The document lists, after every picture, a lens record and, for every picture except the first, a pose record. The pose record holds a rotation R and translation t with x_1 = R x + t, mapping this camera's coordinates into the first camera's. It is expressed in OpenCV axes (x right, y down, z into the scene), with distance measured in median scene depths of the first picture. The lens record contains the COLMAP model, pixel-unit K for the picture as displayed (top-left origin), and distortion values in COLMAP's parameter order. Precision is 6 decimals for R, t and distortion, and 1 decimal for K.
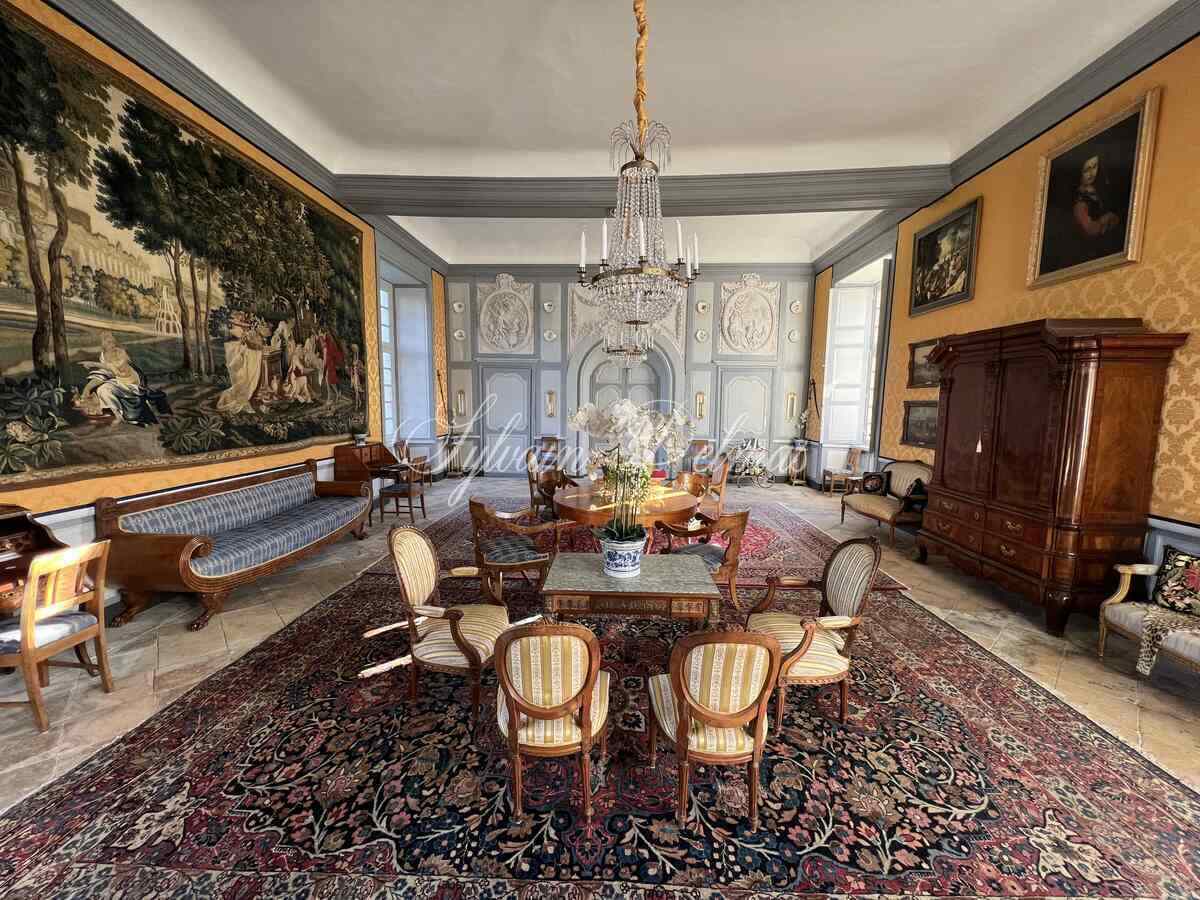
lens RADIAL K [[477.9, 0, 598.2], [0, 477.9, 452.7], [0, 0, 1]] dist [0.000289, -0.000020]
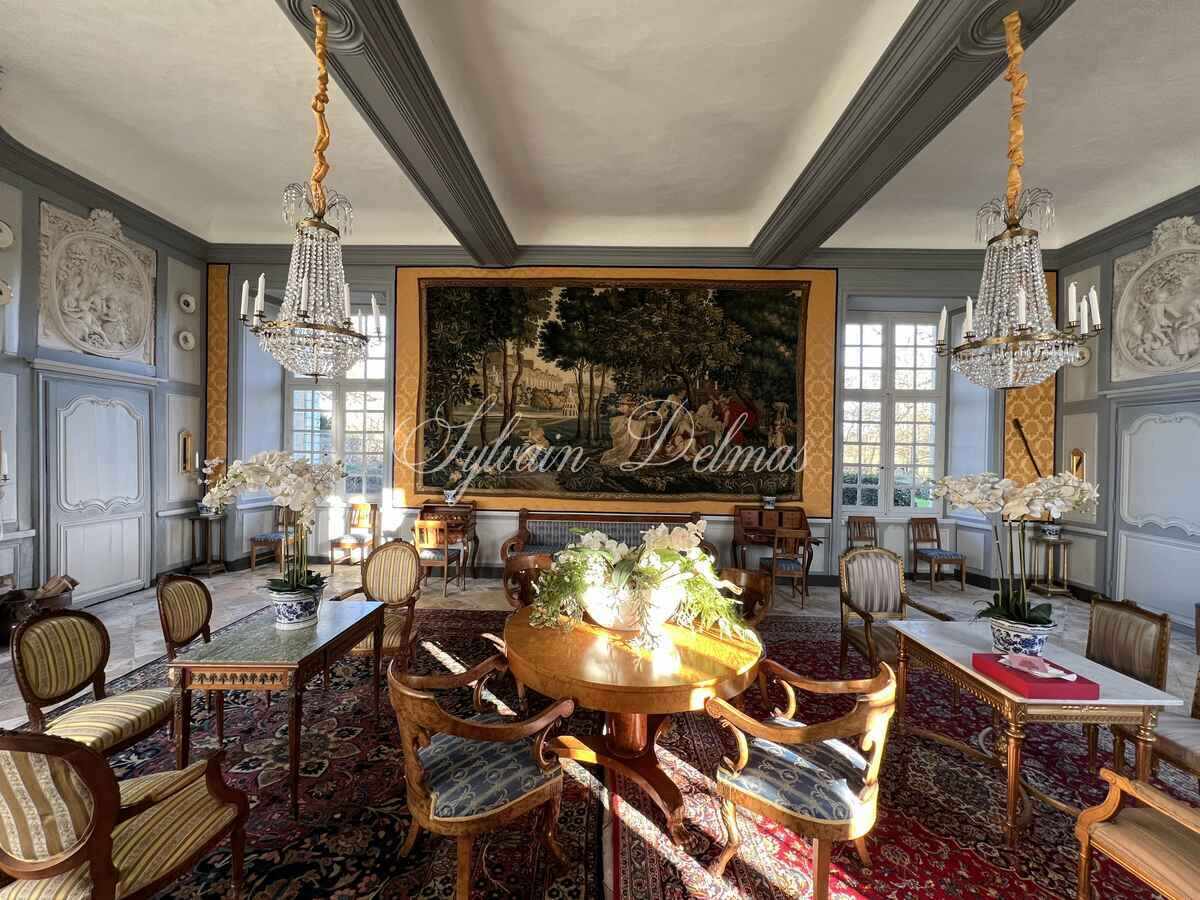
lens RADIAL K [[477.9, 0, 597.4], [0, 477.9, 452.6], [0, 0, 1]] dist [0.000289, -0.000020]
pose [[0.030792, -0.002633, -0.999522, 0.714931], [-0.127358, 0.991835, -0.006536, -0.123712], [0.991379, 0.127498, 0.030205, 1.026426]]
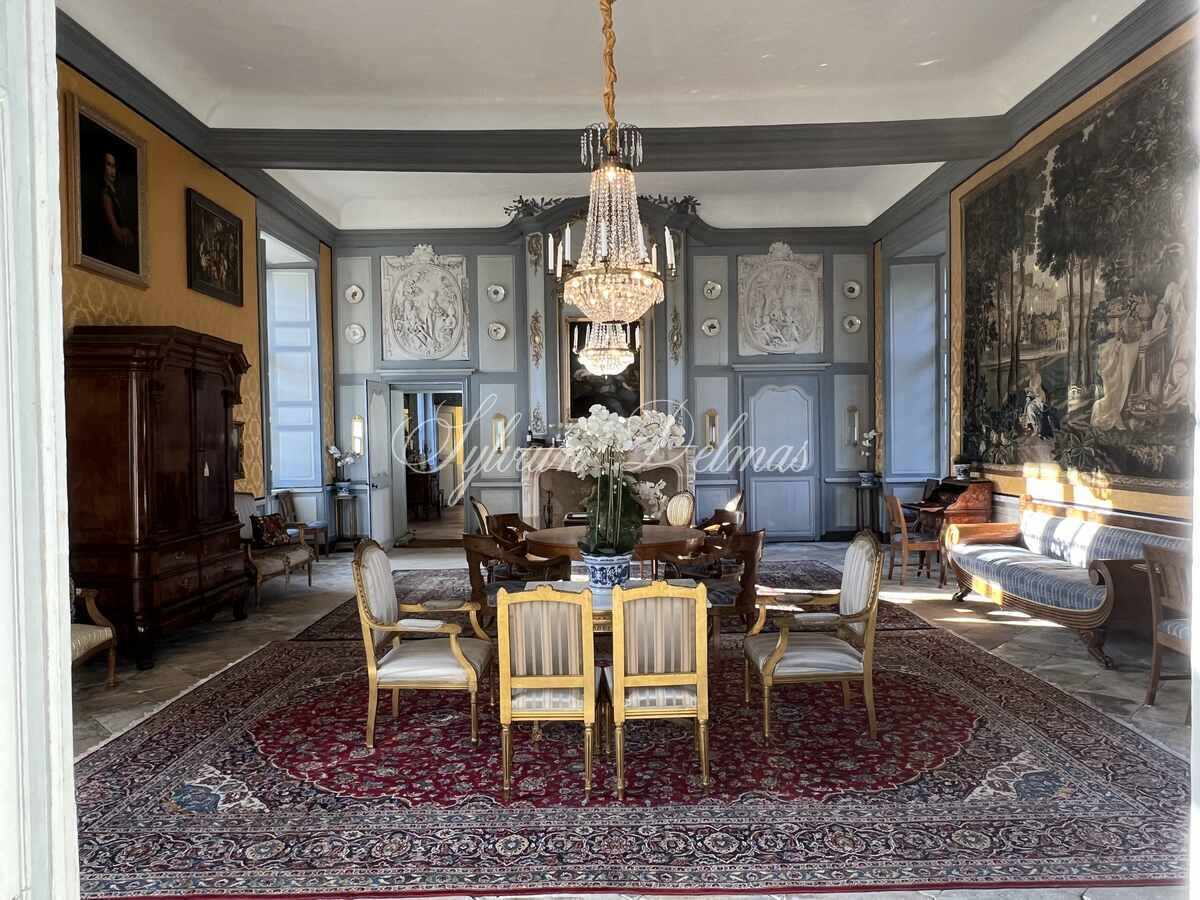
lens RADIAL K [[859.5, 0, 601.1], [0, 859.5, 449.6], [0, 0, 1]] dist [0.009087, -0.004517]
pose [[-0.998626, 0.007446, -0.051874, 0.175509], [0.001007, 0.992399, 0.123061, -0.258245], [0.052396, 0.122840, -0.991042, 2.708679]]
